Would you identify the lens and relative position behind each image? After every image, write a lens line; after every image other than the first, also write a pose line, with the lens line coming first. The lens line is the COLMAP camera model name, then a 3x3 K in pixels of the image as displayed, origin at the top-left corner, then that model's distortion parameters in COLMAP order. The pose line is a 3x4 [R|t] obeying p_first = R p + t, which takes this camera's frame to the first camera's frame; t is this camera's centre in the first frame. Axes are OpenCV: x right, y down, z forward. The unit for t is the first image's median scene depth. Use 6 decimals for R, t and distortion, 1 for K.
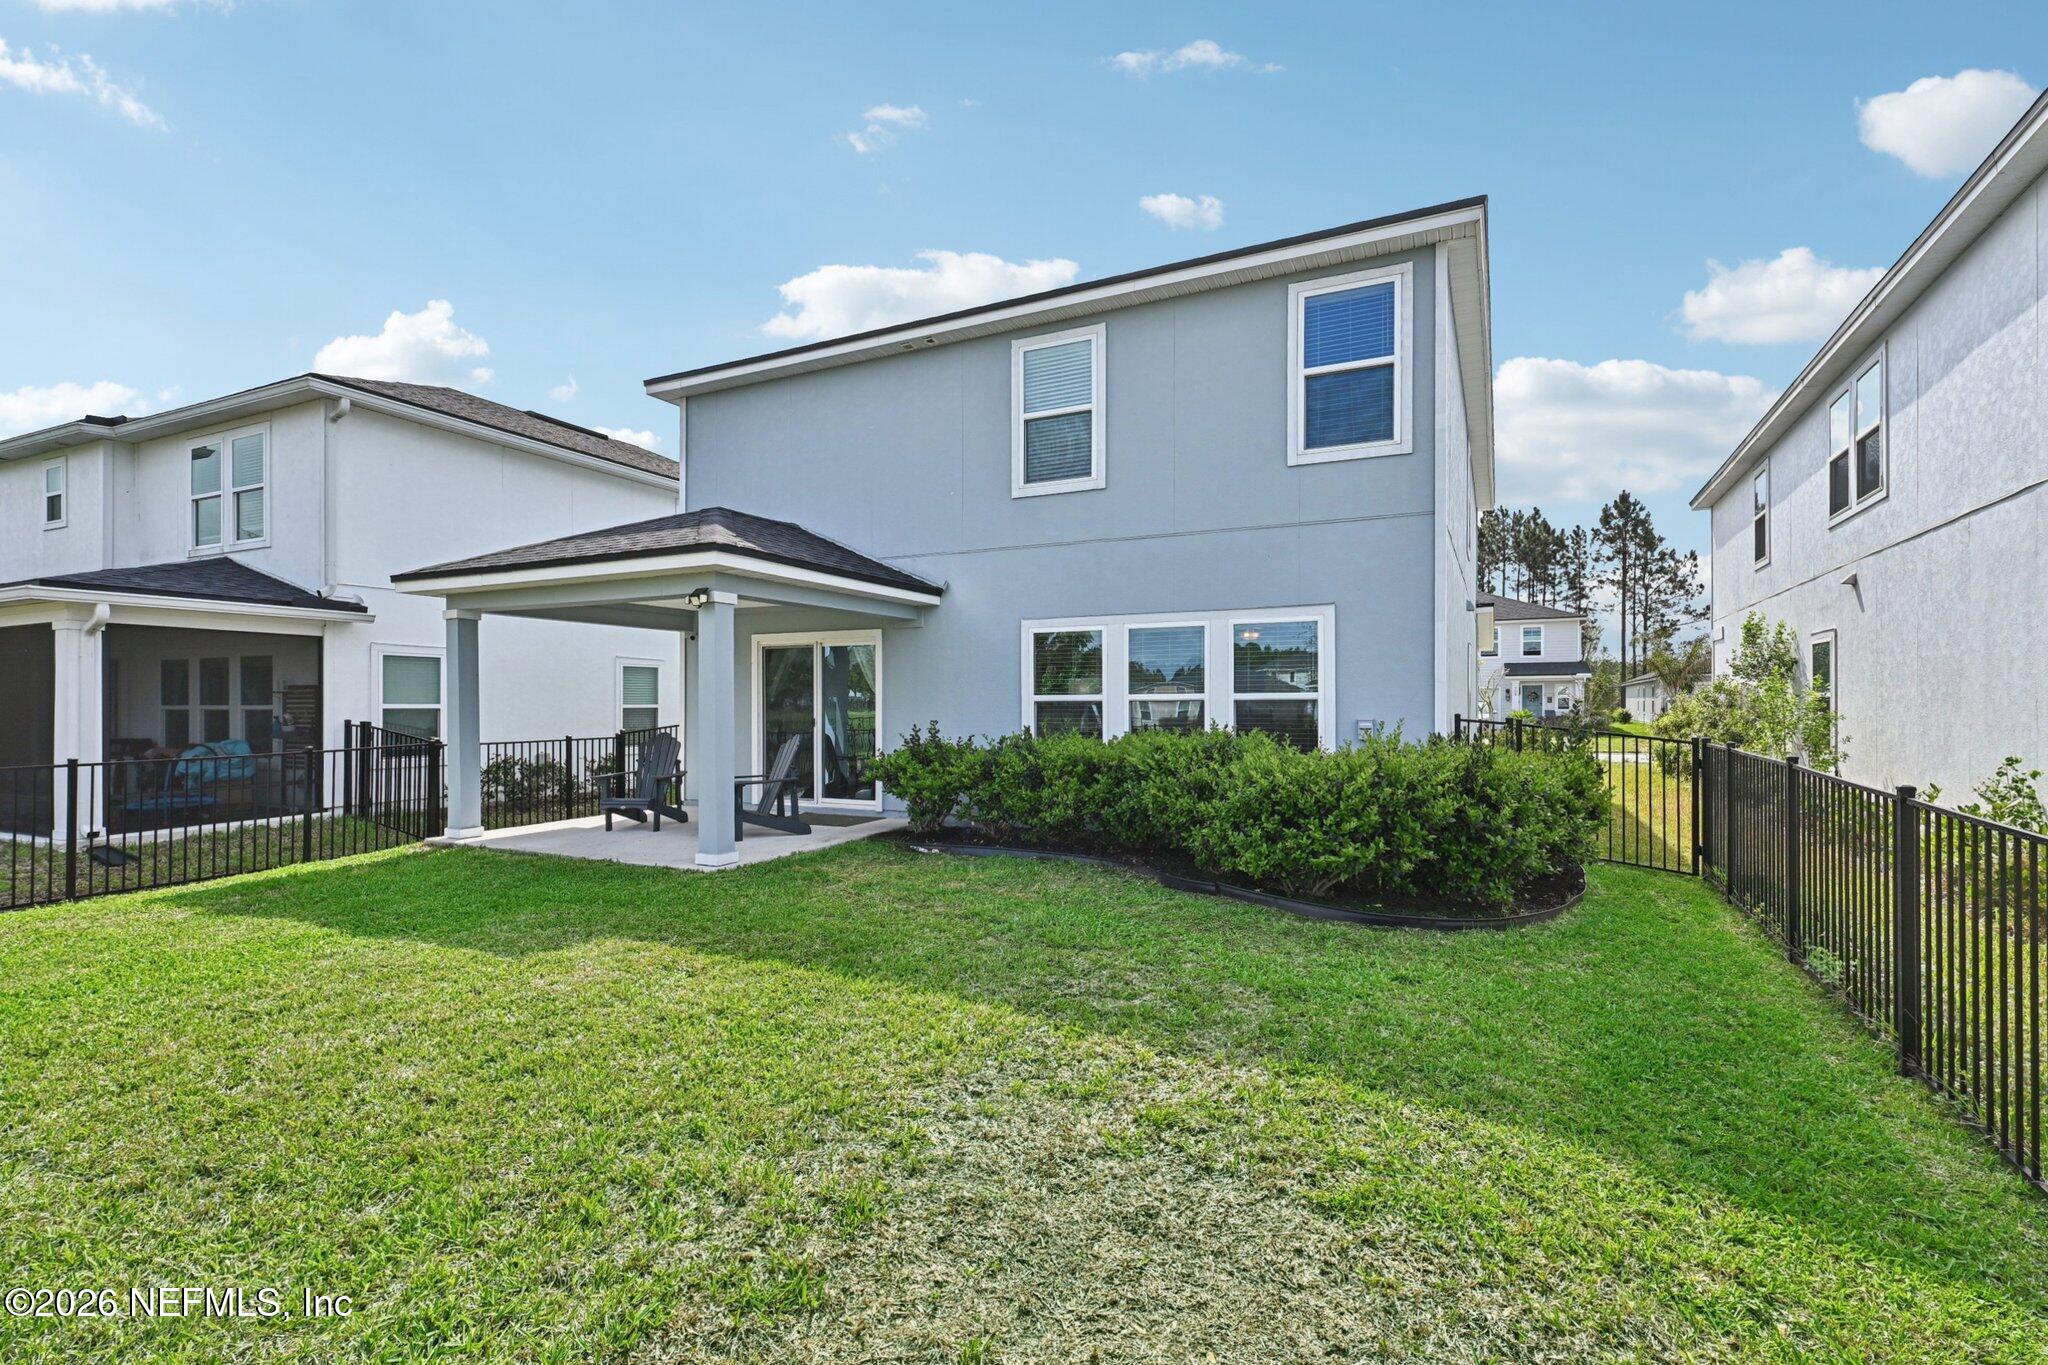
lens RADIAL K [[942.2, 0, 1026.5], [0, 942.2, 710.0], [0, 0, 1]] dist [-0.001305, 0.000173]
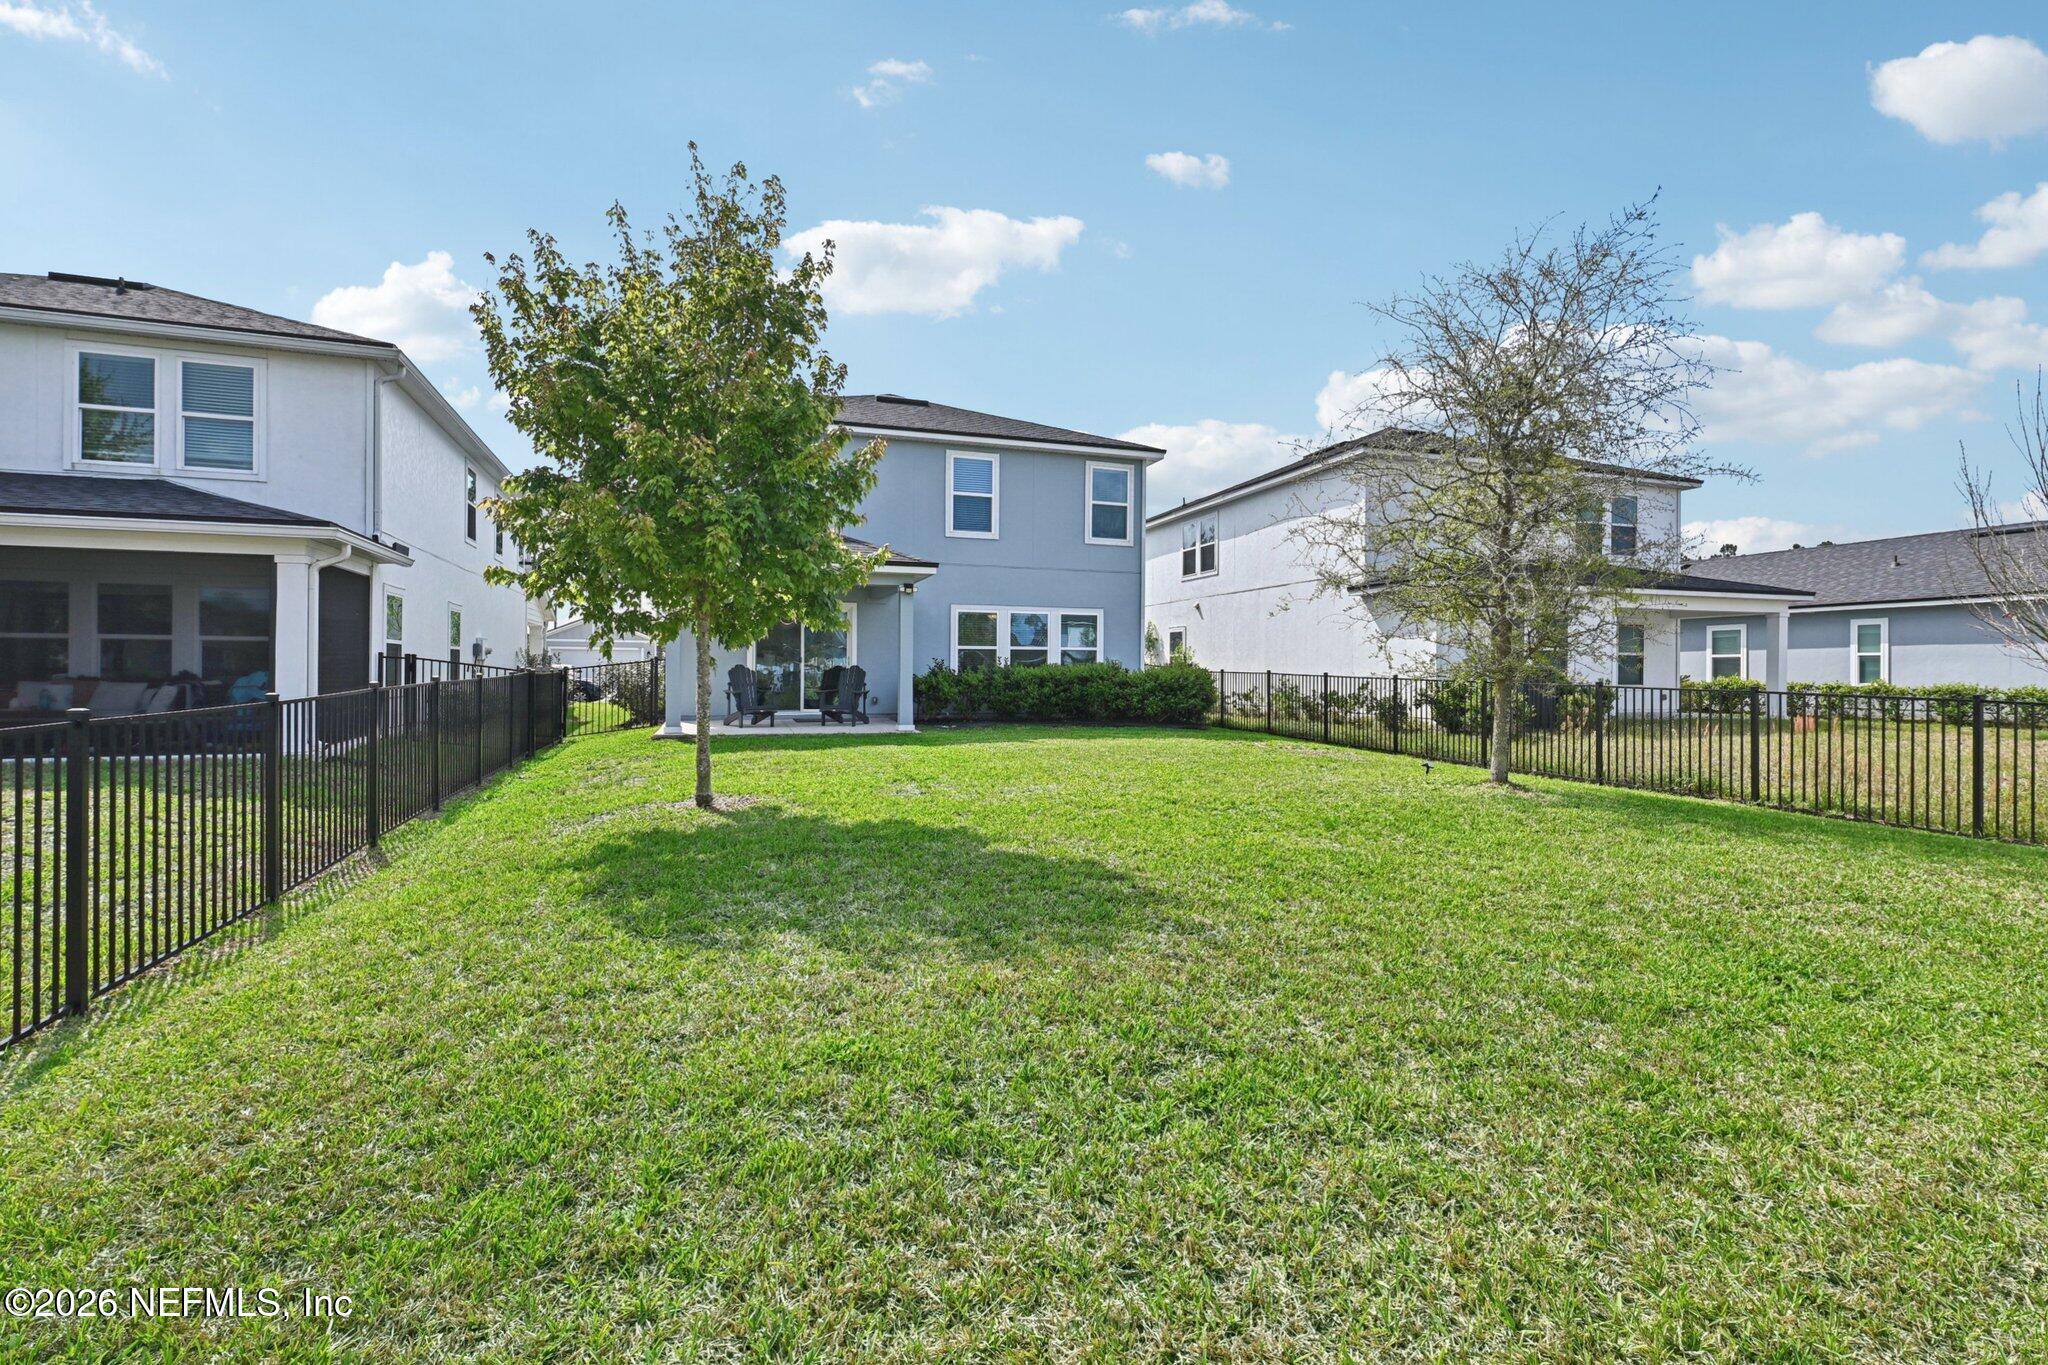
lens RADIAL K [[948.8, 0, 1024.0], [0, 948.8, 682.5], [0, 0, 1]] dist [0.001333, 0.000206]
pose [[0.707617, -0.000556, 0.706596, -1.227312], [-0.004210, 0.999979, 0.005003, 0.047210], [-0.706584, -0.006515, 0.707599, -0.408706]]
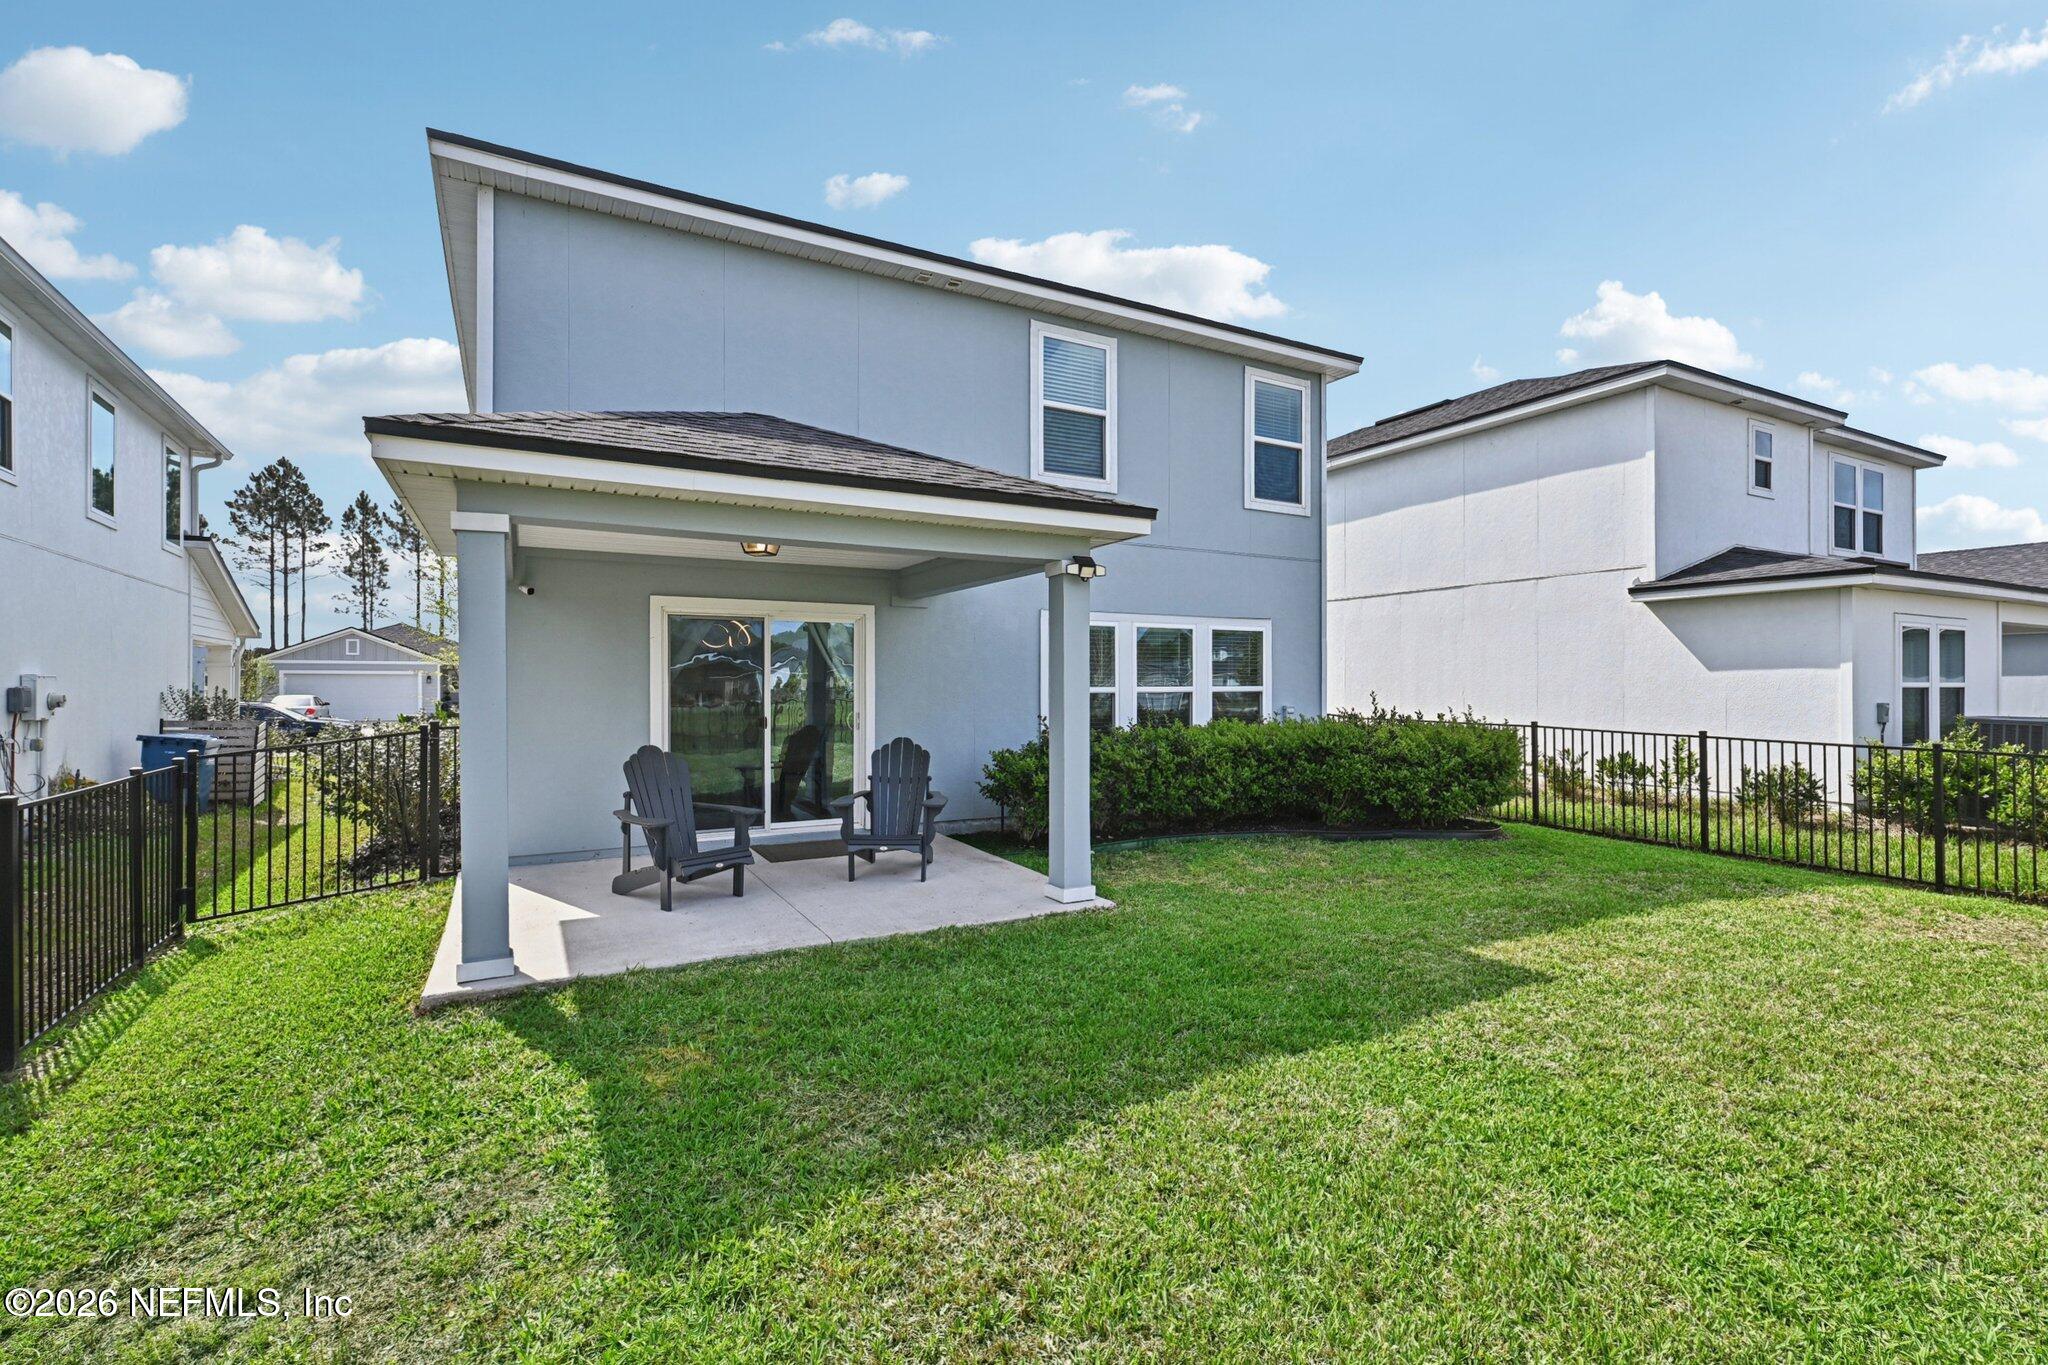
lens RADIAL K [[926.9, 0, 1028.8], [0, 926.9, 691.7], [0, 0, 1]] dist [-0.000240, 0.000574]
pose [[0.558542, -0.003851, 0.829467, -0.824901], [0.005771, 0.999983, 0.000756, -0.011806], [-0.829456, 0.004365, 0.558555, 0.484277]]
